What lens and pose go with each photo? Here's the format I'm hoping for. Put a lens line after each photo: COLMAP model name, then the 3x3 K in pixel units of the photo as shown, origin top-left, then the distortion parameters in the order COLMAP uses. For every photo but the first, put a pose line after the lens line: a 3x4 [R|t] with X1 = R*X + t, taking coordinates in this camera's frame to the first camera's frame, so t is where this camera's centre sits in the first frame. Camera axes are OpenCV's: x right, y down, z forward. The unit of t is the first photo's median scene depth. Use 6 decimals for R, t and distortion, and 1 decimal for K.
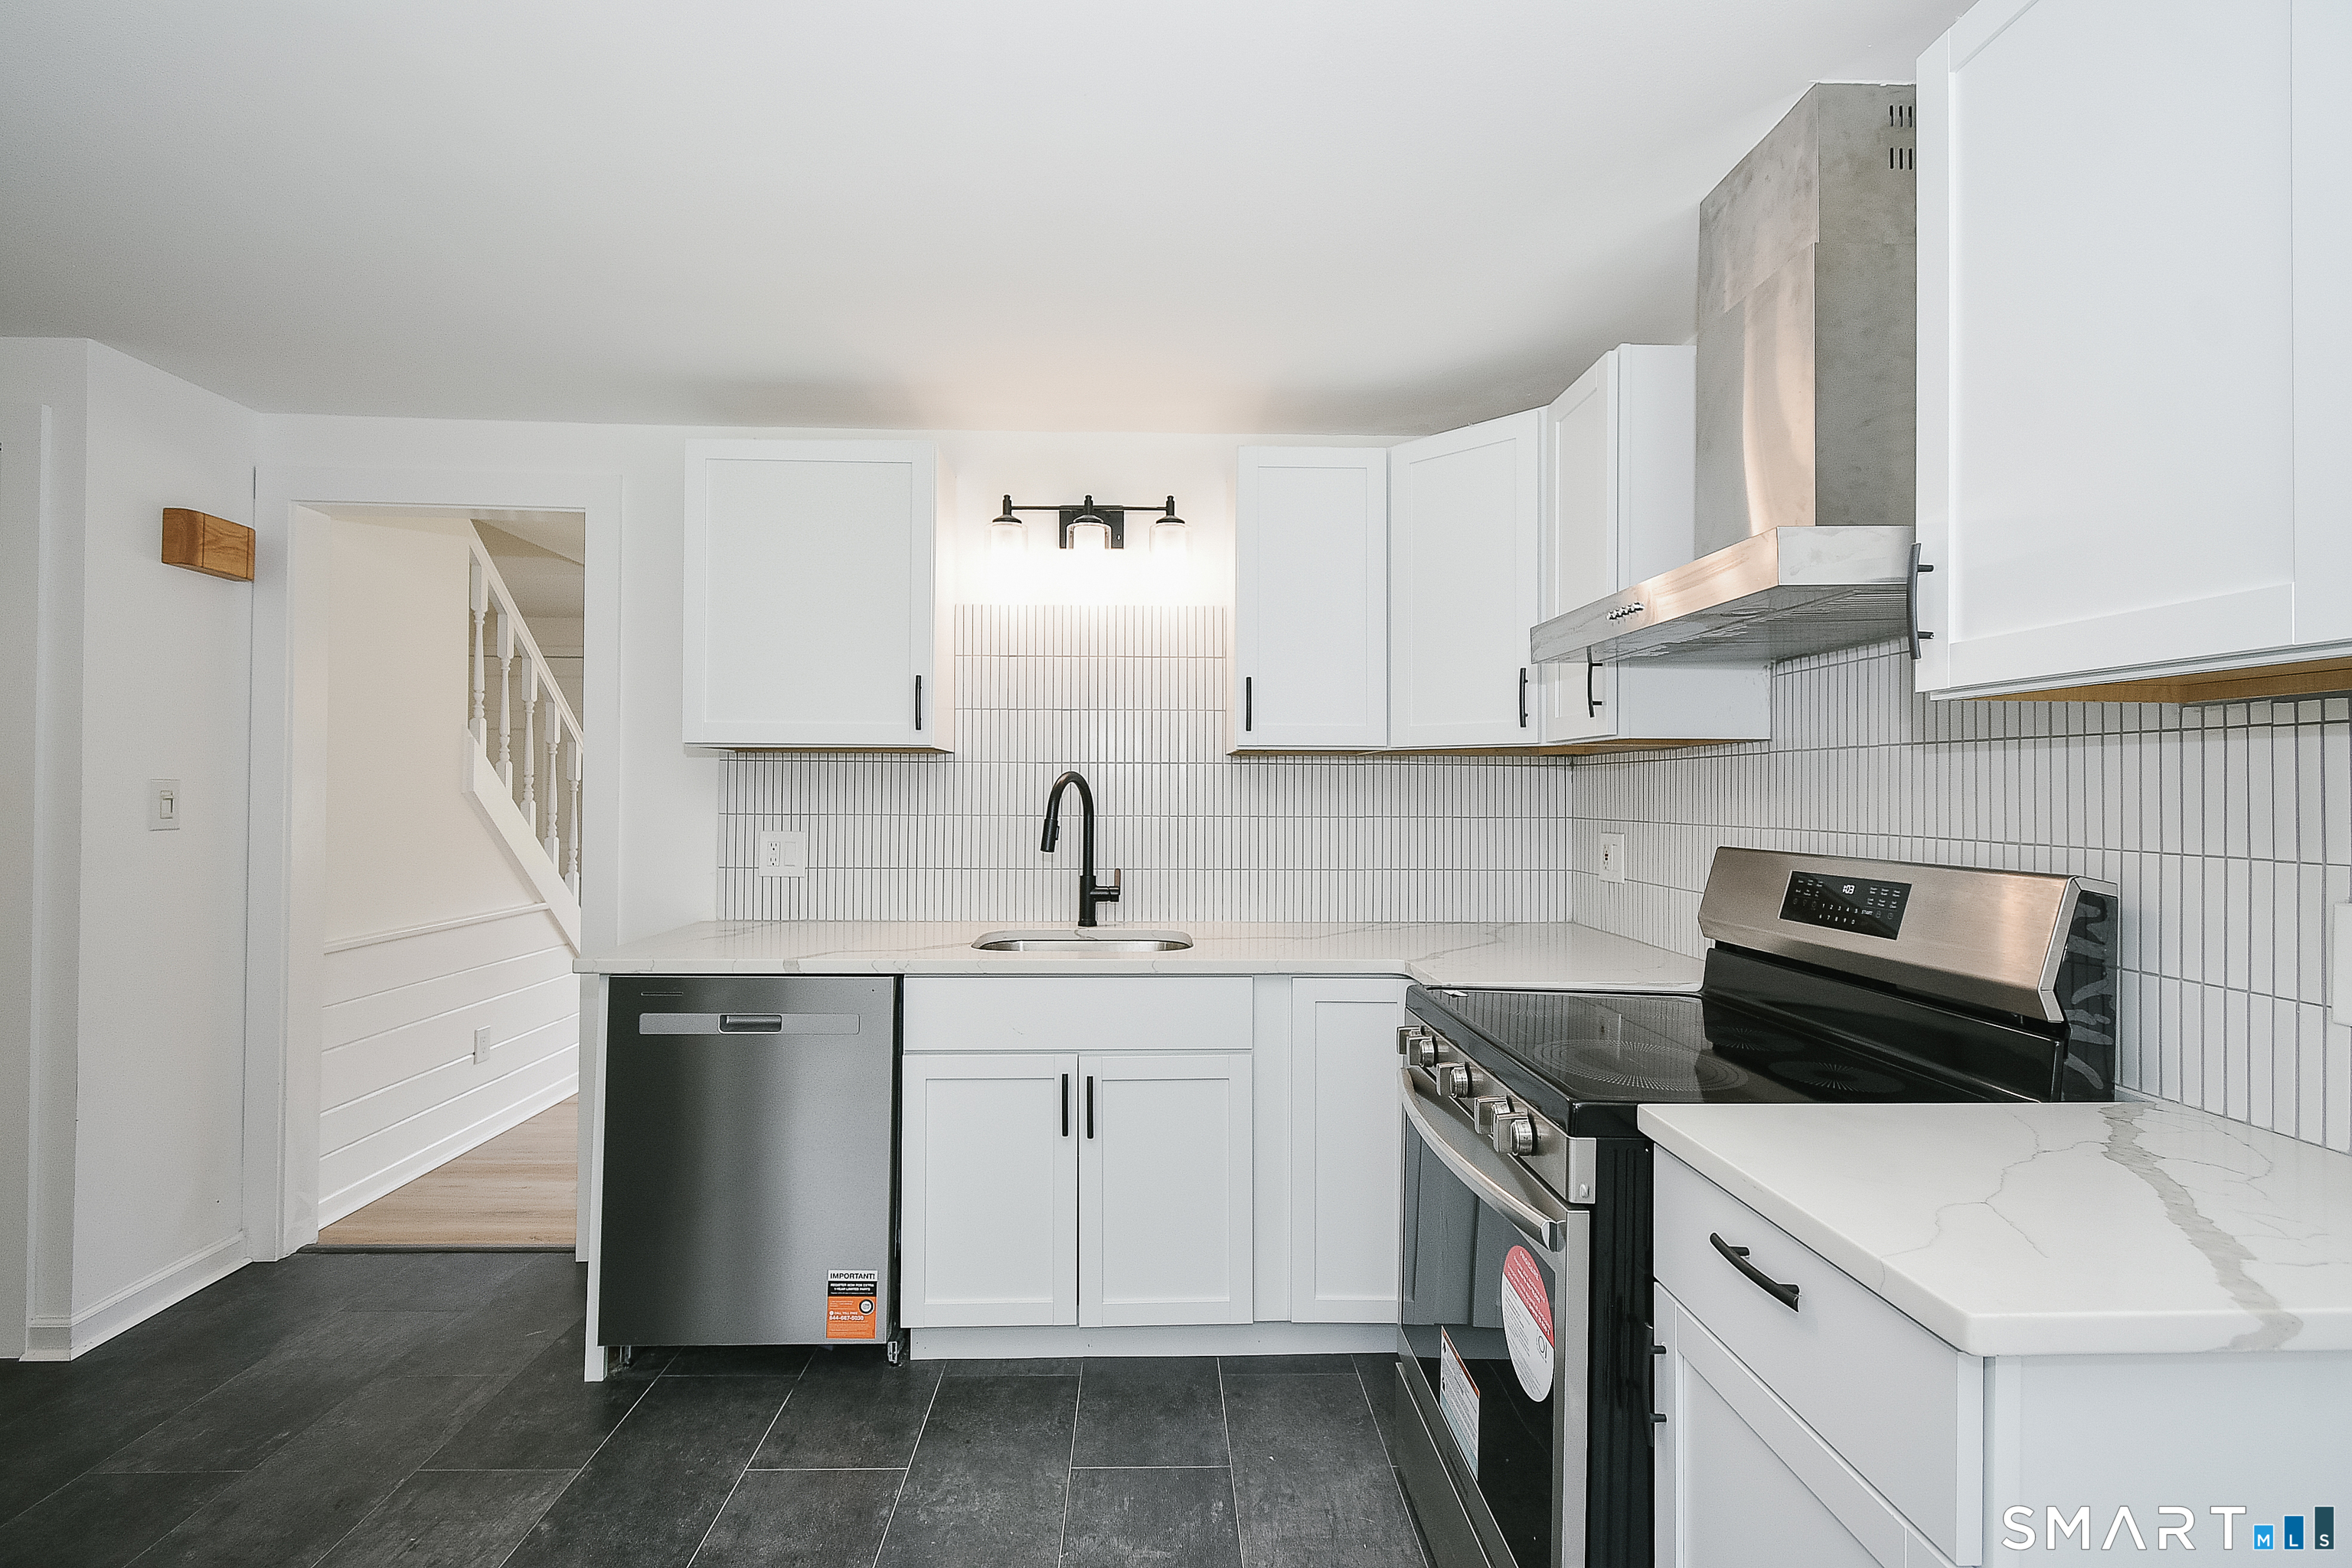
lens RADIAL K [[1029.8, 0, 1167.2], [0, 1029.8, 778.3], [0, 0, 1]] dist [0.010649, -0.005904]
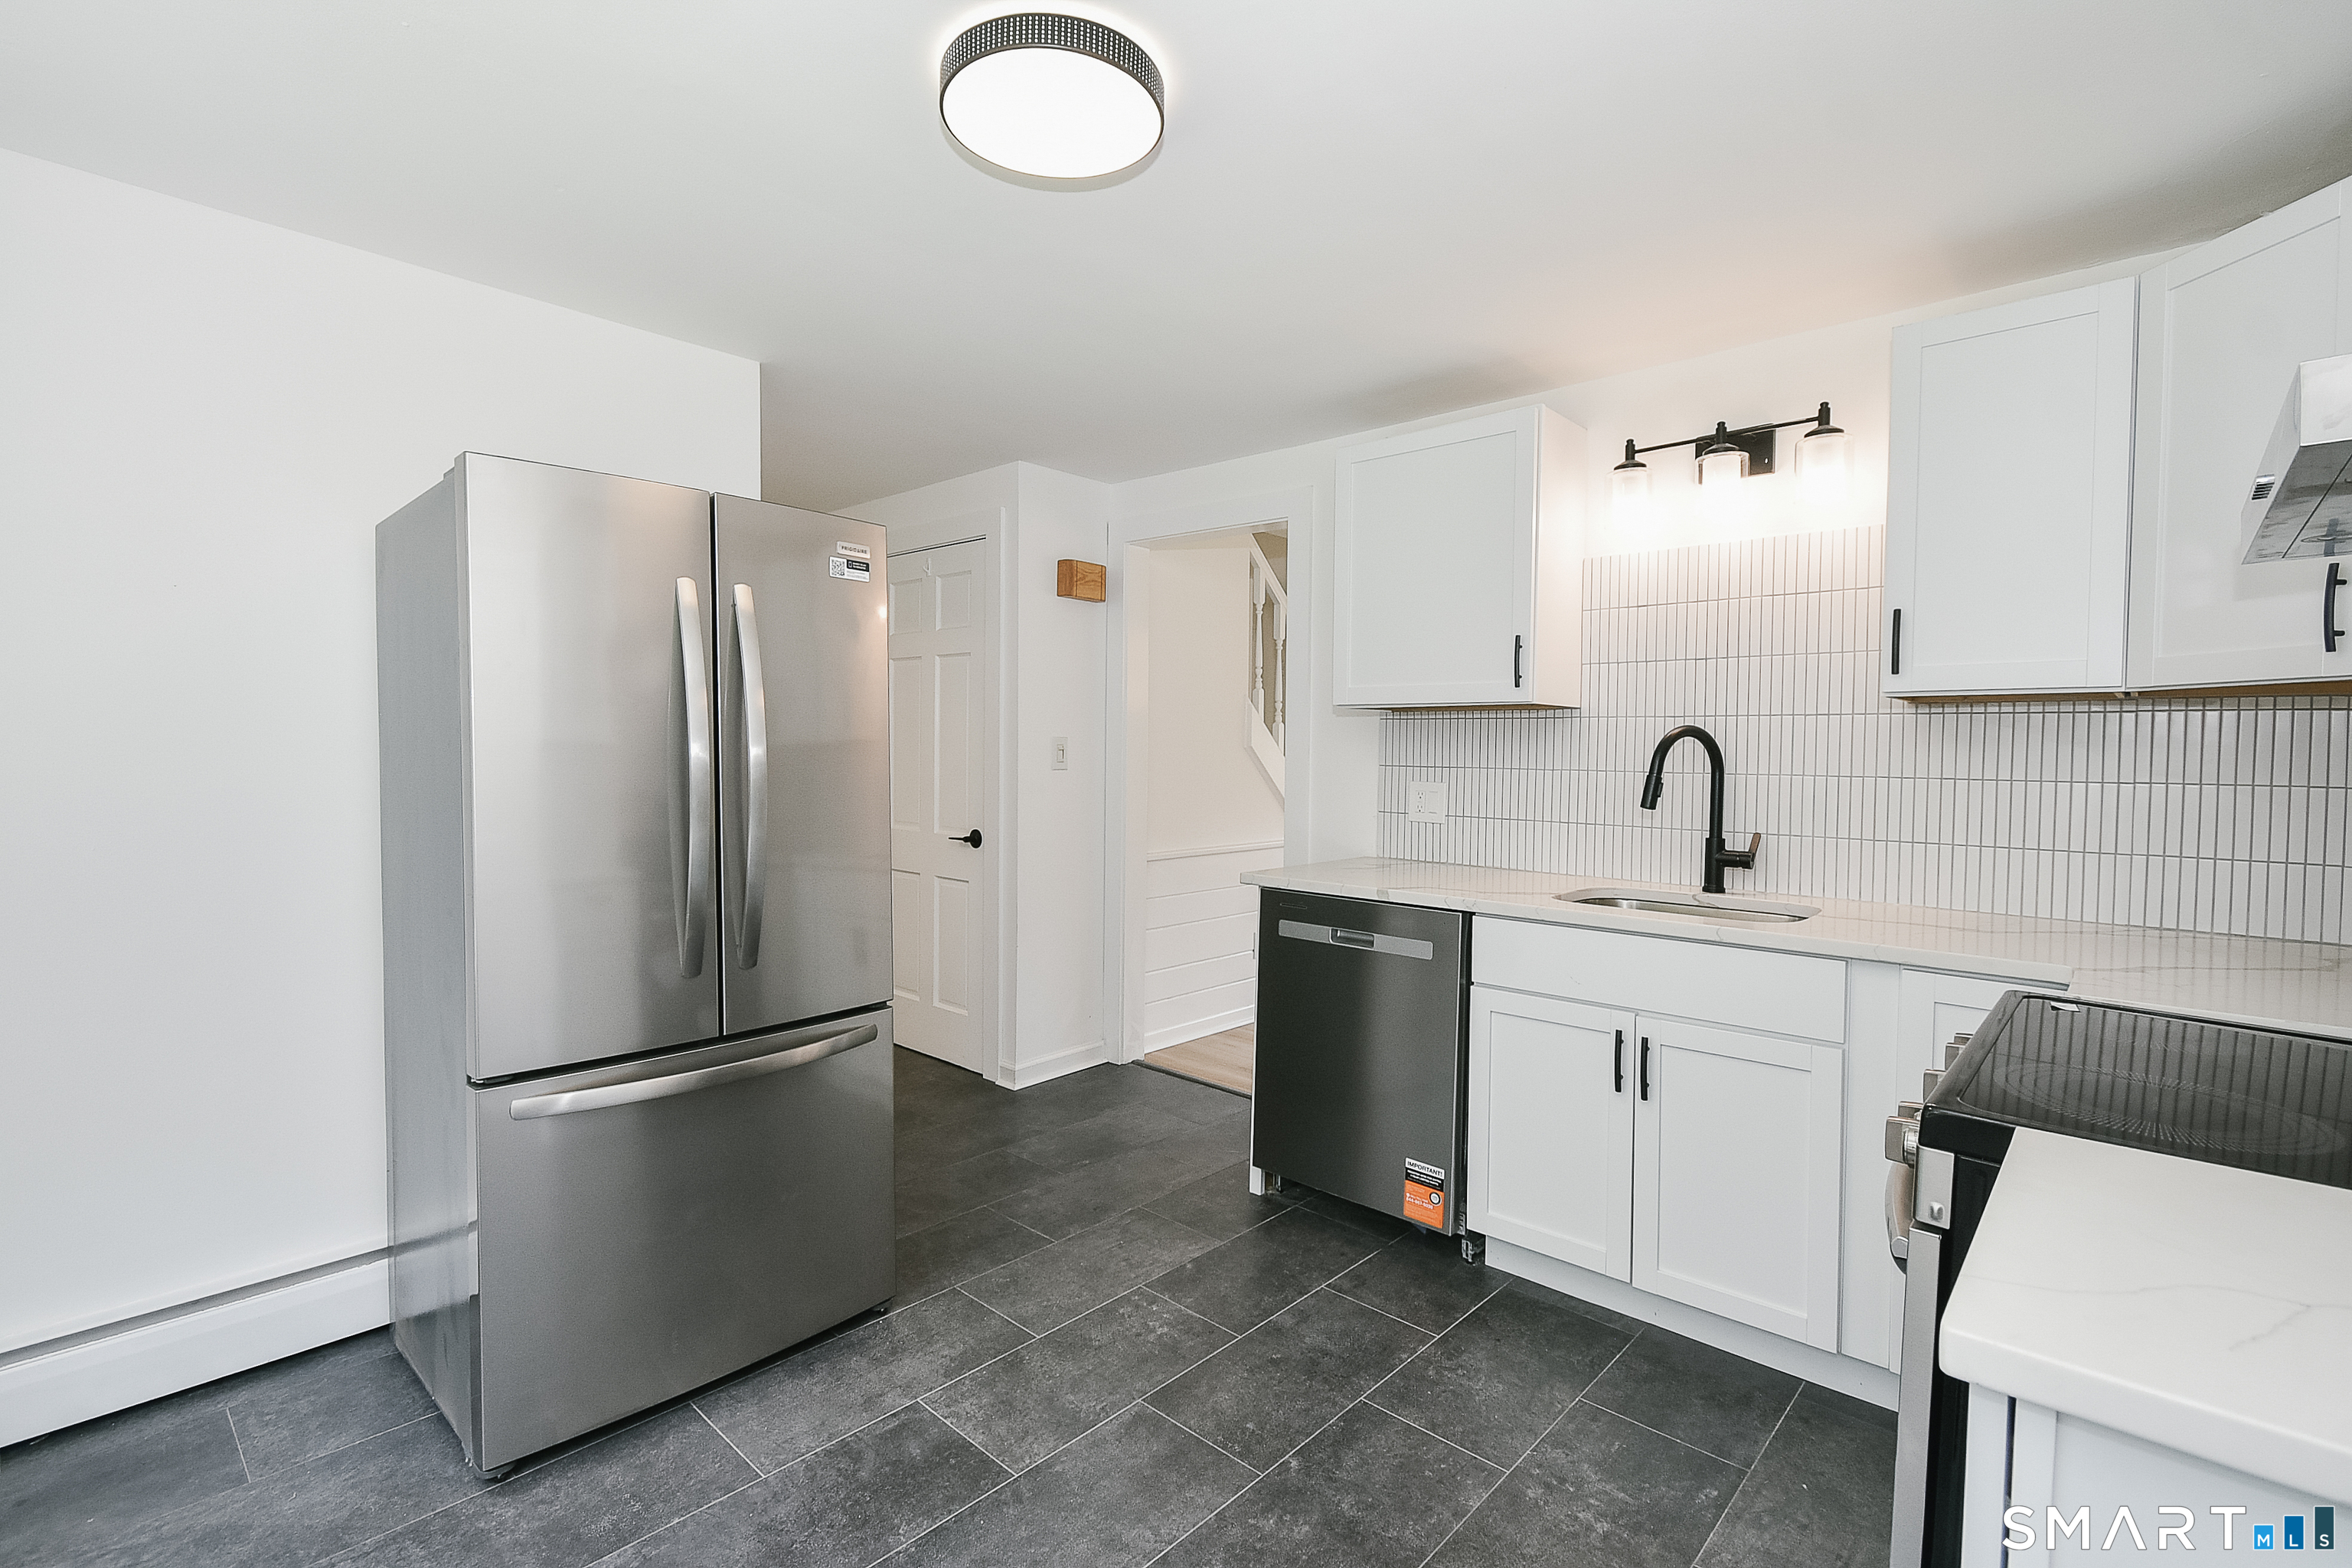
lens RADIAL K [[1073.1, 0, 1164.1], [0, 1073.1, 774.1], [0, 0, 1]] dist [0.003825, -0.000045]
pose [[0.711691, 0.020877, -0.702183, 0.305144], [0.004216, 0.999413, 0.033987, 0.002889], [0.702480, -0.027149, 0.711185, -0.036681]]
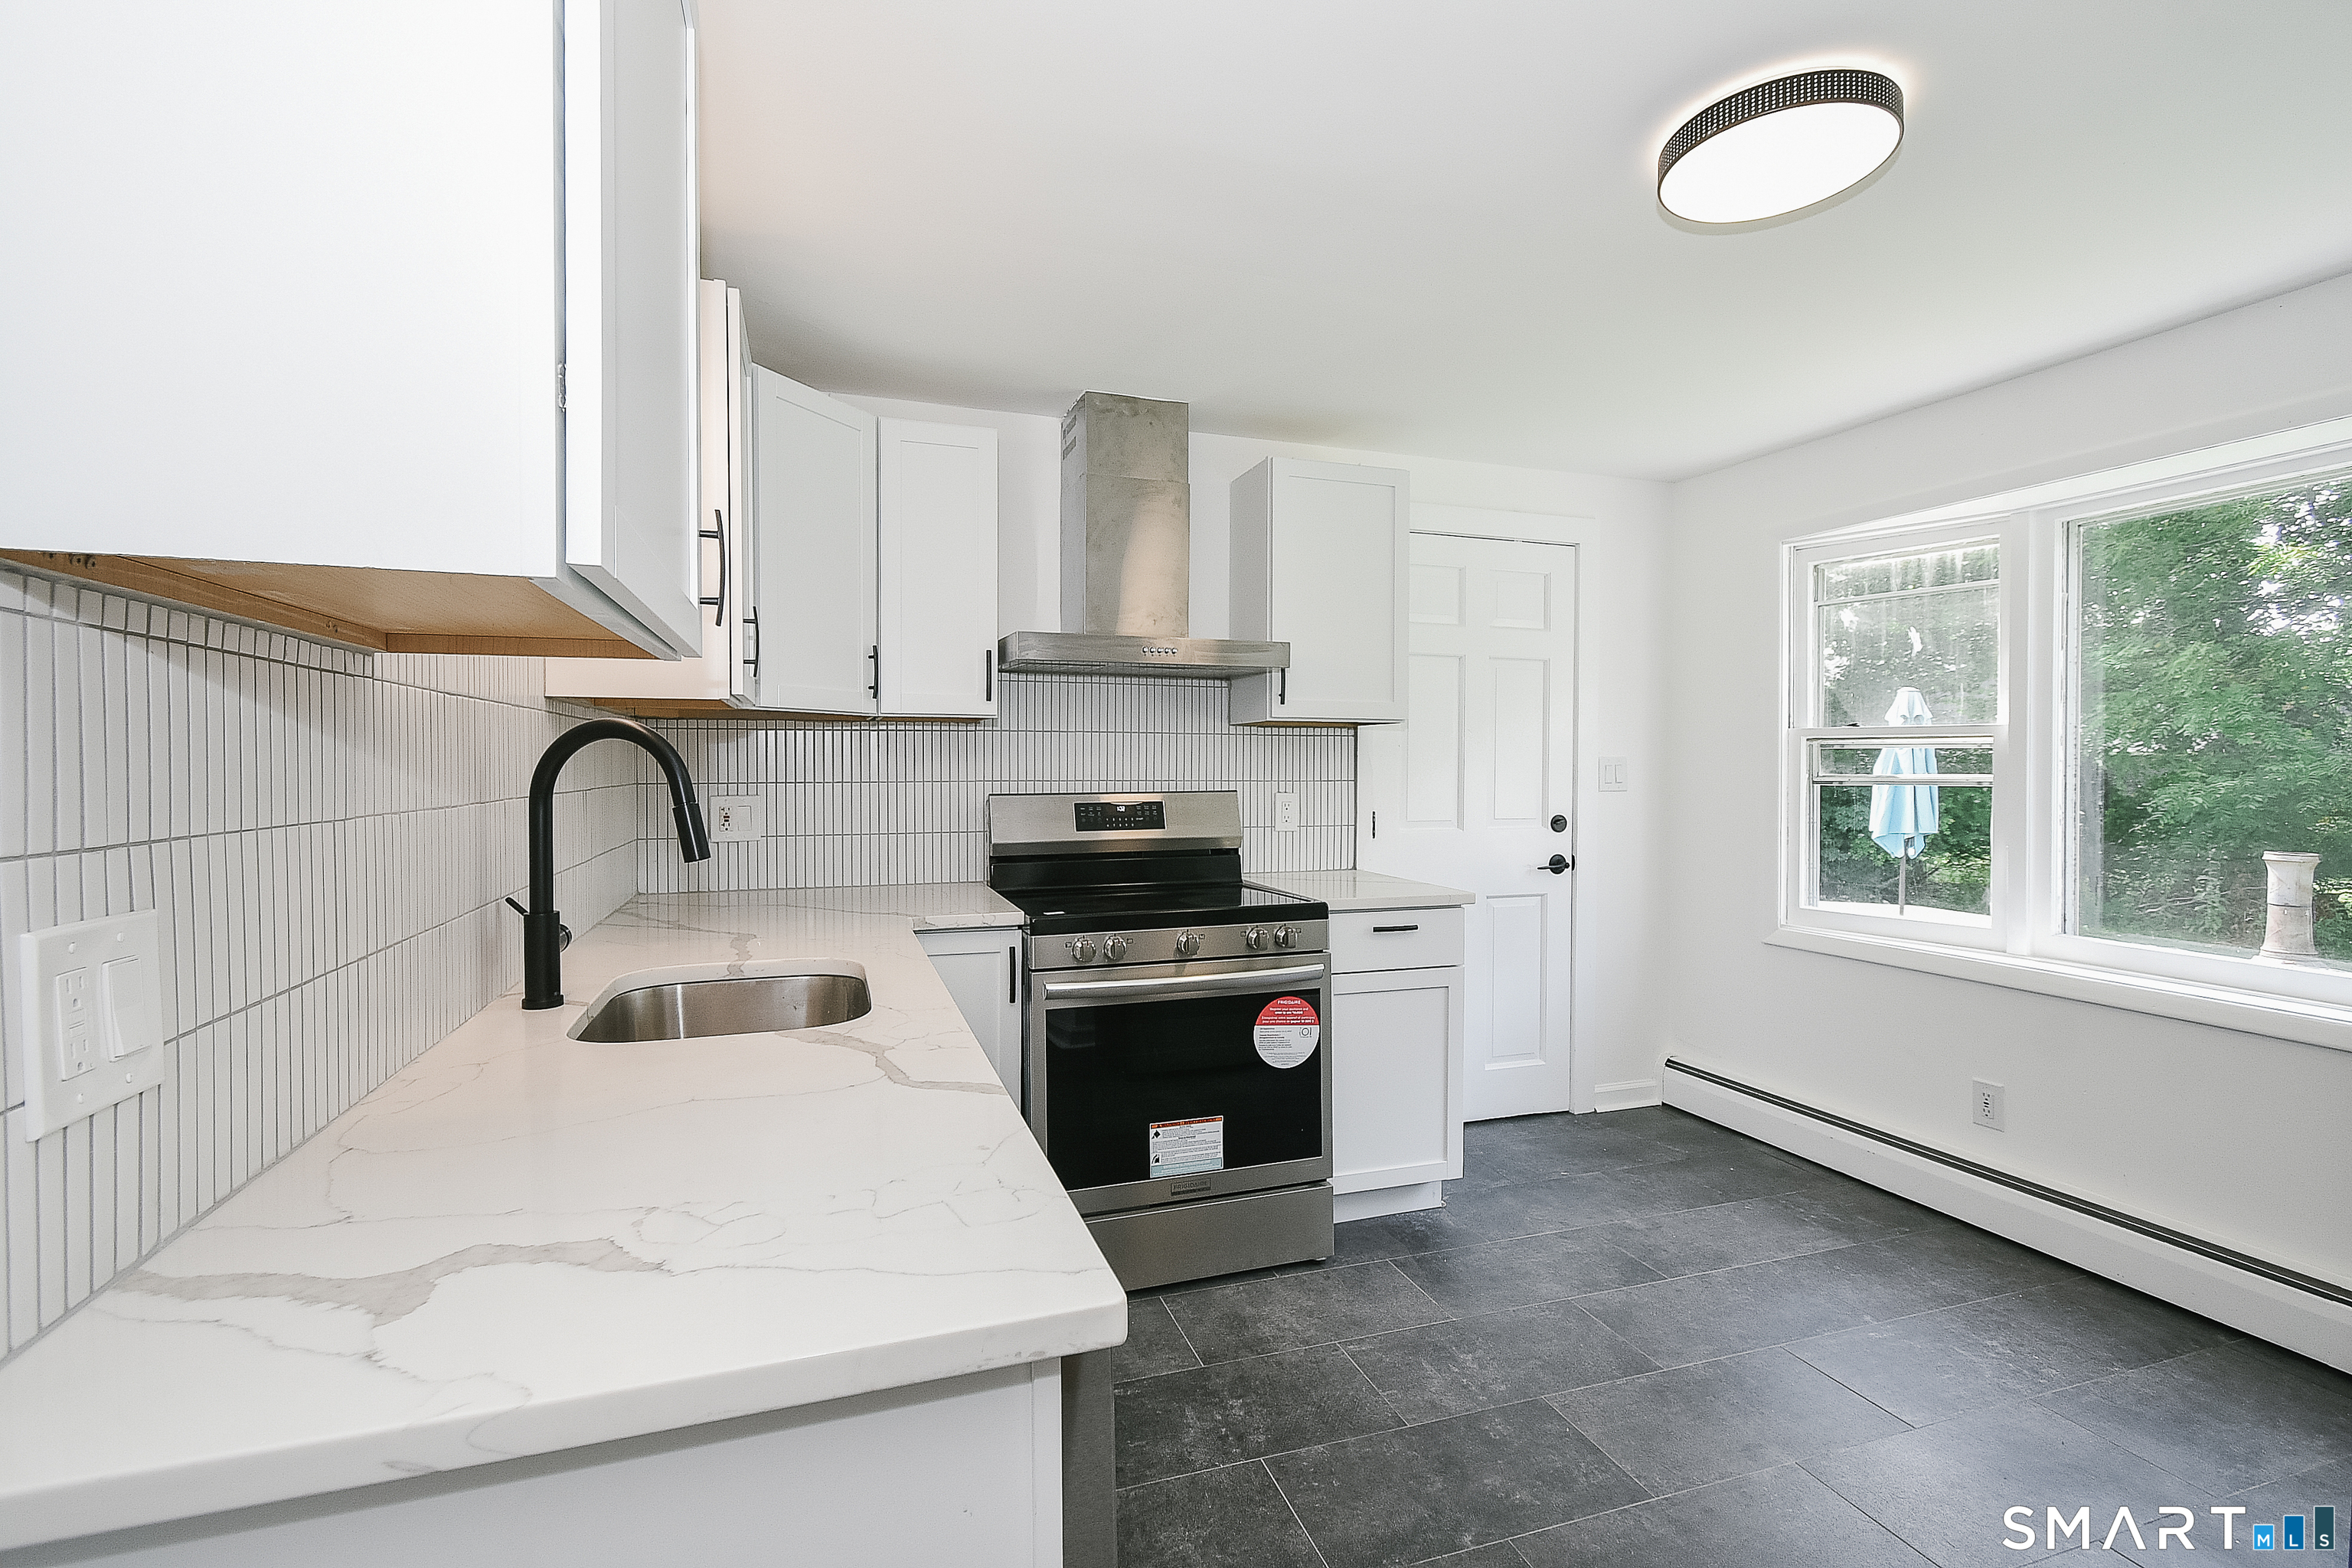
lens RADIAL K [[1054.4, 0, 1167.3], [0, 1054.4, 779.7], [0, 0, 1]] dist [0.010509, -0.006652]
pose [[-0.292920, -0.019486, 0.955938, -0.857012], [-0.014556, 0.999767, 0.015920, 0.016071], [-0.956026, -0.009252, -0.293135, 1.053804]]
